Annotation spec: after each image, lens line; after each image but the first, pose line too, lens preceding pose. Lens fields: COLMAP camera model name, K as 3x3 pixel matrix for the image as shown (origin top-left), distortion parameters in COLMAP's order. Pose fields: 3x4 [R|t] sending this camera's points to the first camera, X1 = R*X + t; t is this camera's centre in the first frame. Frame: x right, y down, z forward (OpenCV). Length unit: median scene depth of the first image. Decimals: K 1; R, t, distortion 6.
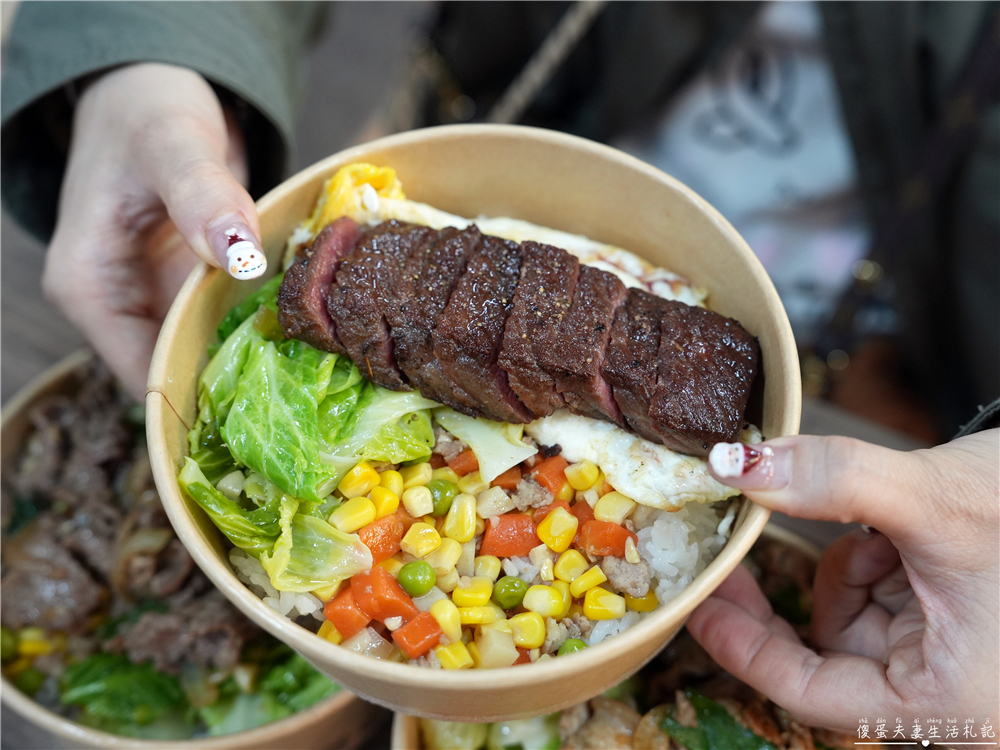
lens RADIAL K [[1254.3, 0, 497.1], [0, 1254.3, 378.3], [0, 0, 1]] dist [-0.142936, 0.000000]
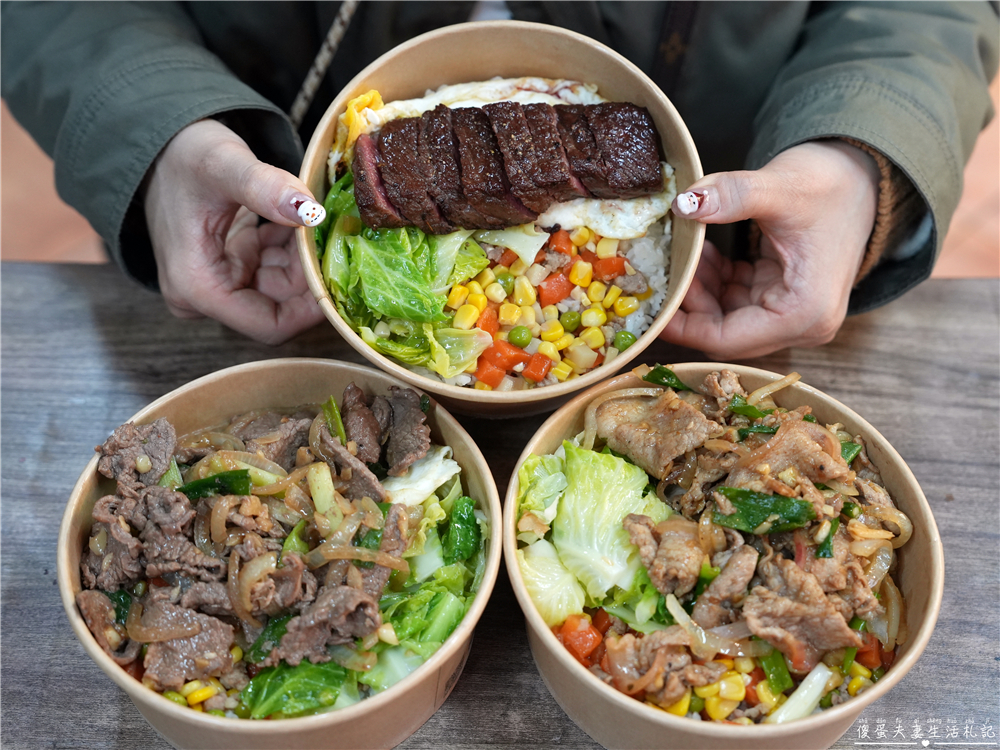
lens RADIAL K [[1413.6, 0, 501.6], [0, 1413.6, 373.2], [0, 0, 1]] dist [0.014090, 0.000000]
pose [[0.905039, -0.409298, 0.115672, -0.305321], [0.371259, 0.892911, 0.254710, -0.265129], [-0.207537, -0.187578, 0.960074, -0.745627]]
